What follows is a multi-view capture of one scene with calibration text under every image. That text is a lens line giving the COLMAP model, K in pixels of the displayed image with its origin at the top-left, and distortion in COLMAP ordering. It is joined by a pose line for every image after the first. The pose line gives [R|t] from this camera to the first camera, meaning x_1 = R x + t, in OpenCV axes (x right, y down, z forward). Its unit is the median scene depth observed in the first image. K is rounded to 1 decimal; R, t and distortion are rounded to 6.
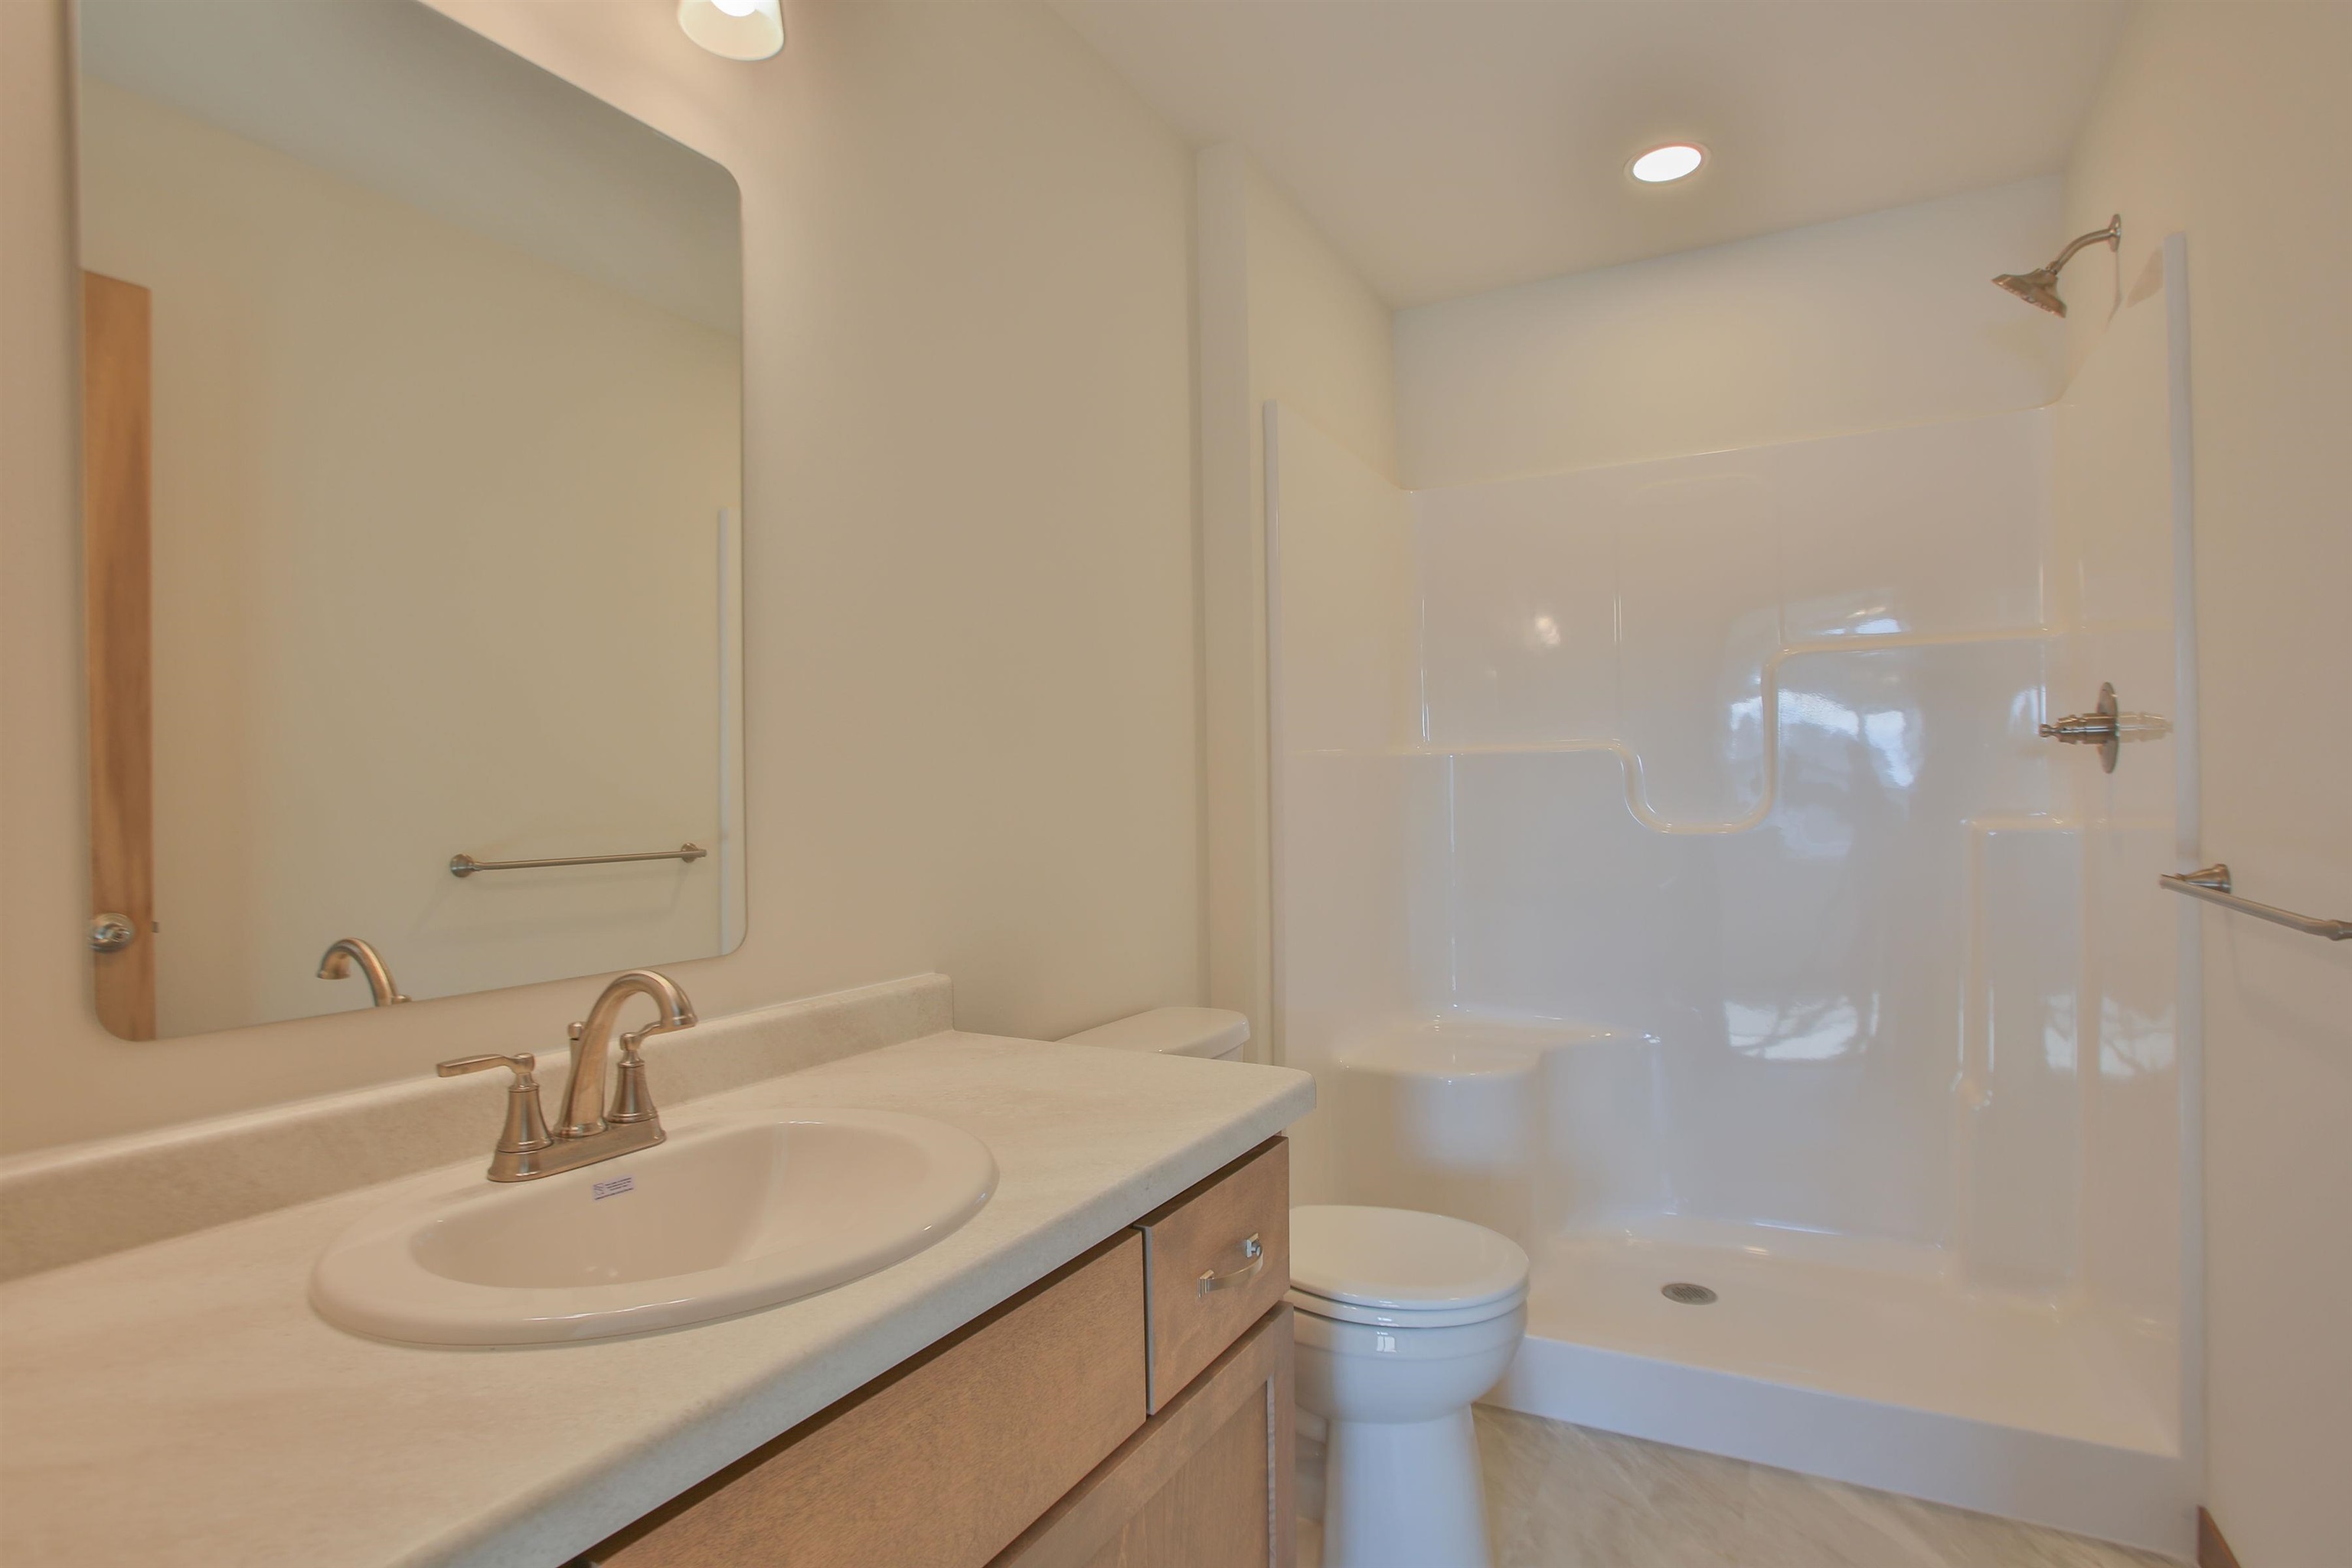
lens RADIAL K [[1208.0, 0, 1164.6], [0, 1208.0, 796.4], [0, 0, 1]] dist [-0.075294, 0.039569]
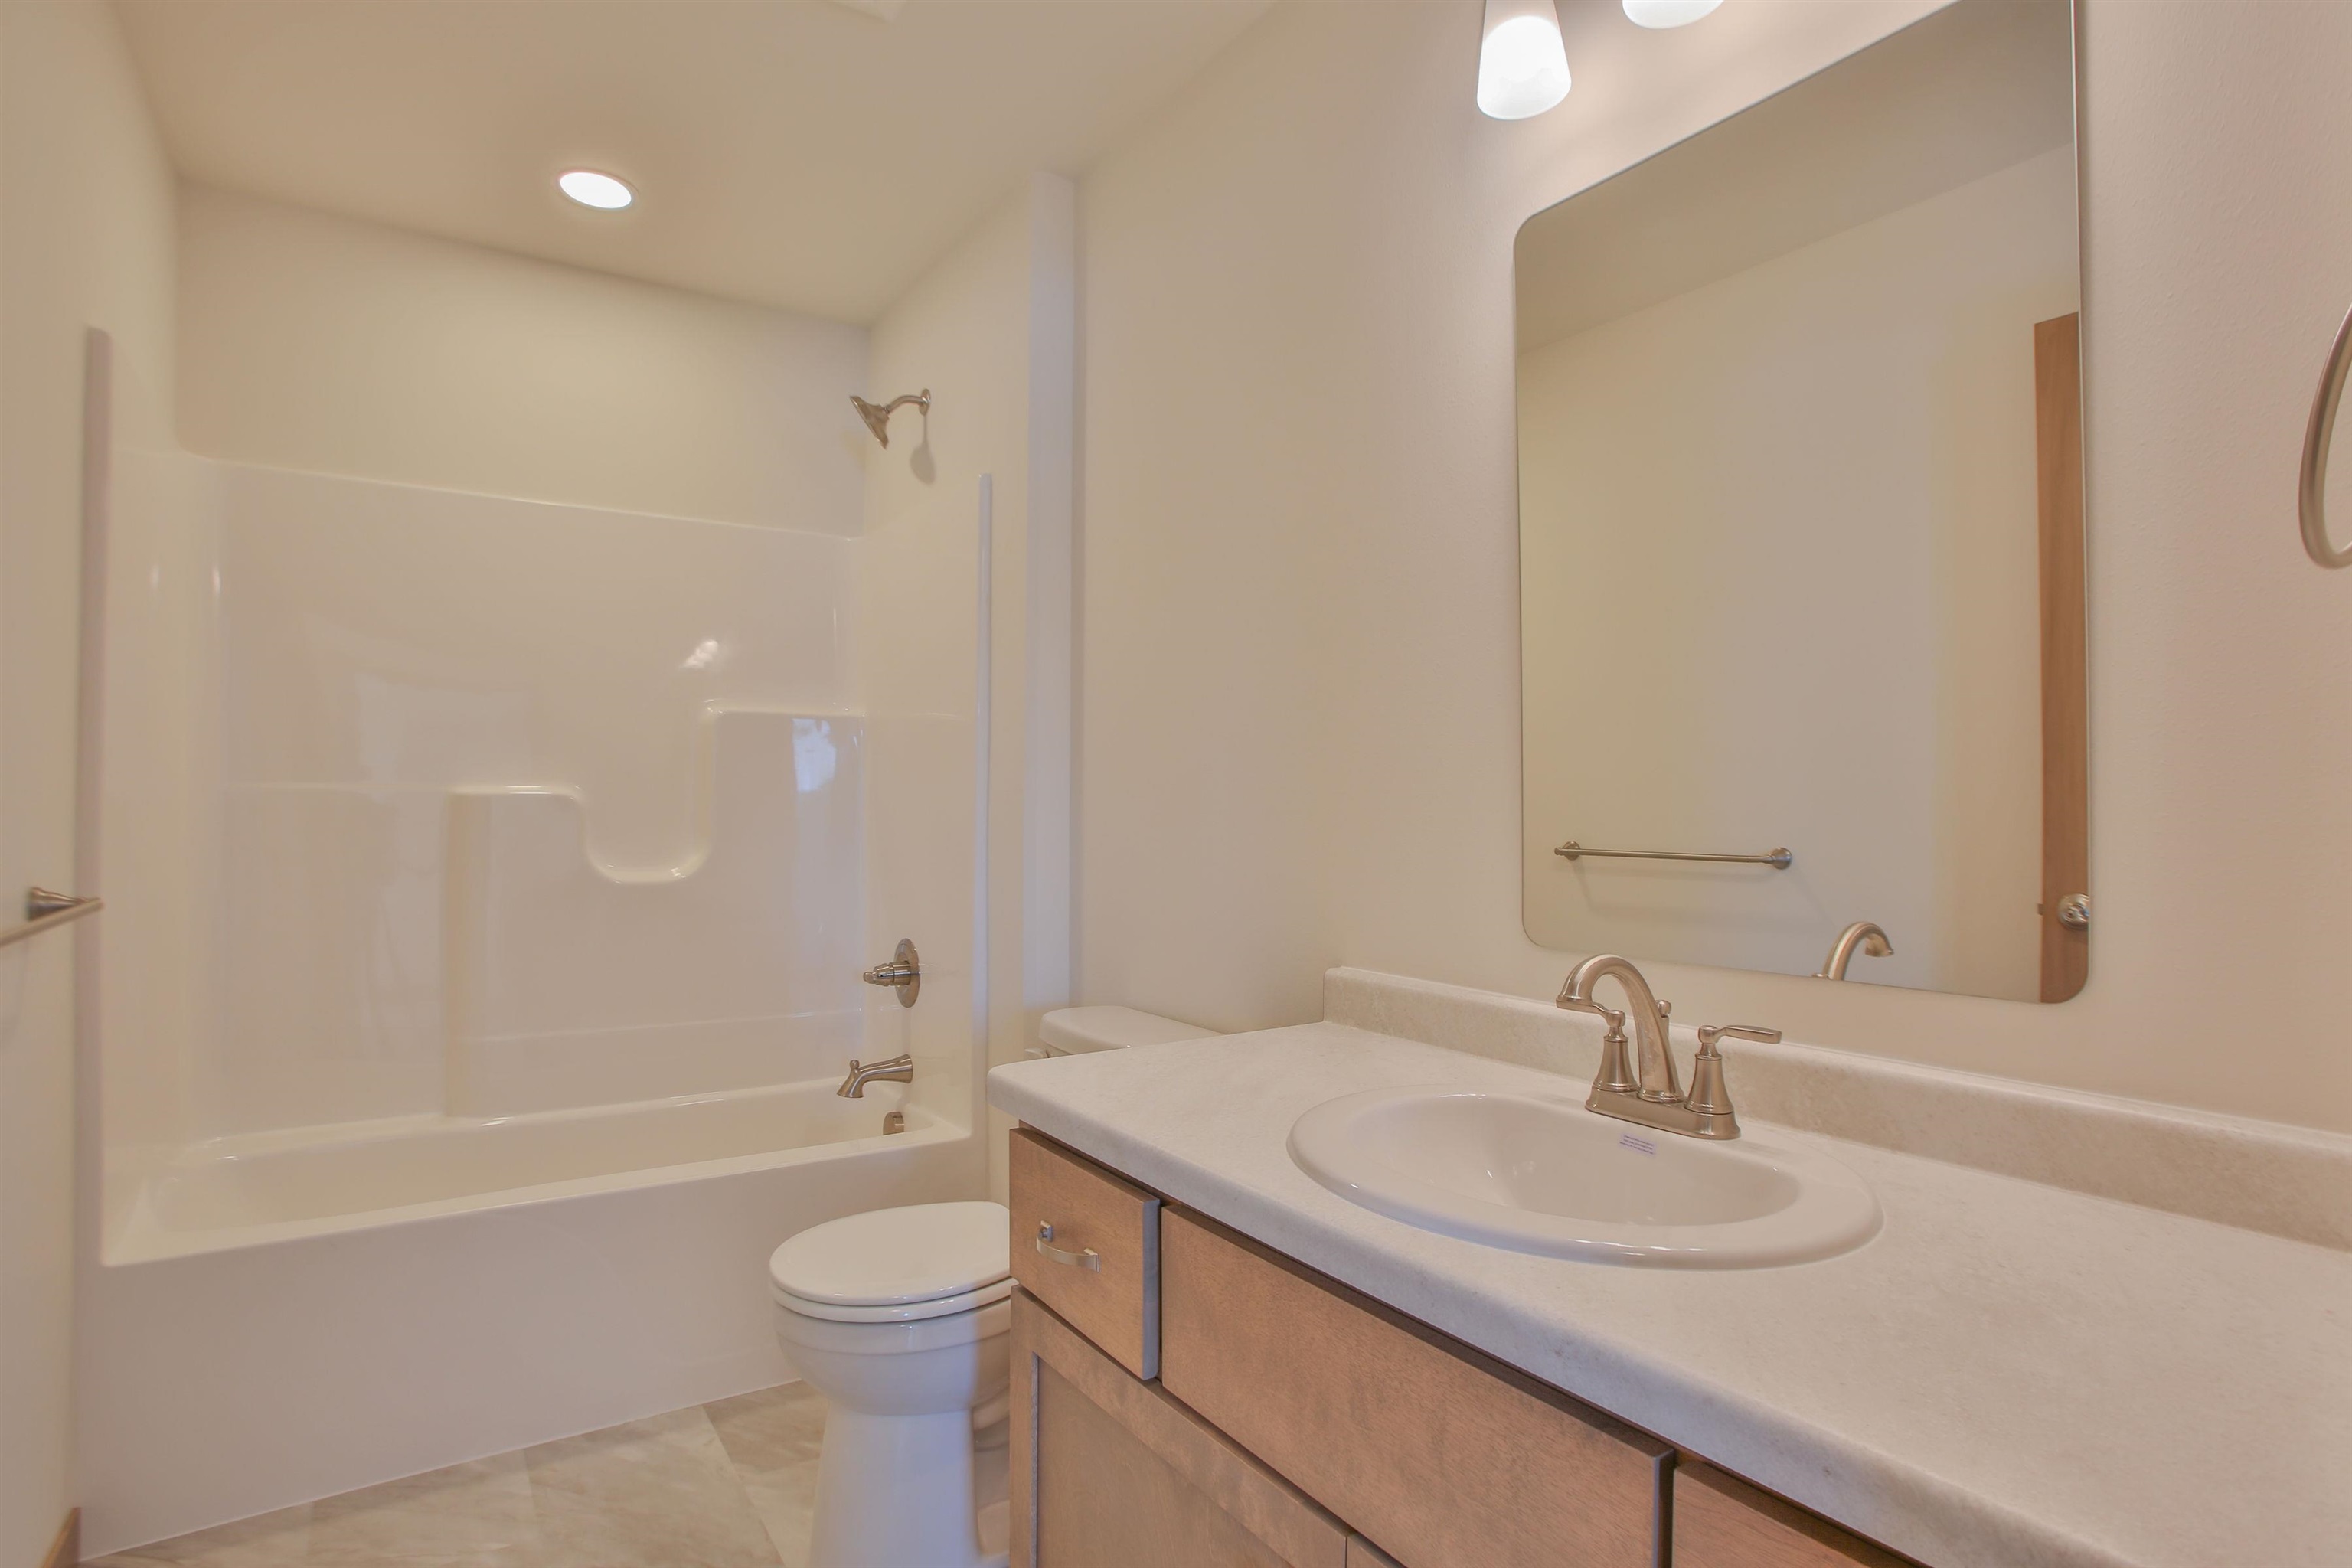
lens RADIAL K [[1208.0, 0, 1164.6], [0, 1208.0, 796.4], [0, 0, 1]] dist [-0.075294, 0.039569]
pose [[-0.466425, 0.007047, -0.884532, 0.694586], [0.004473, 0.999974, 0.005607, -0.009457], [0.884549, -0.001342, -0.466445, 1.078796]]
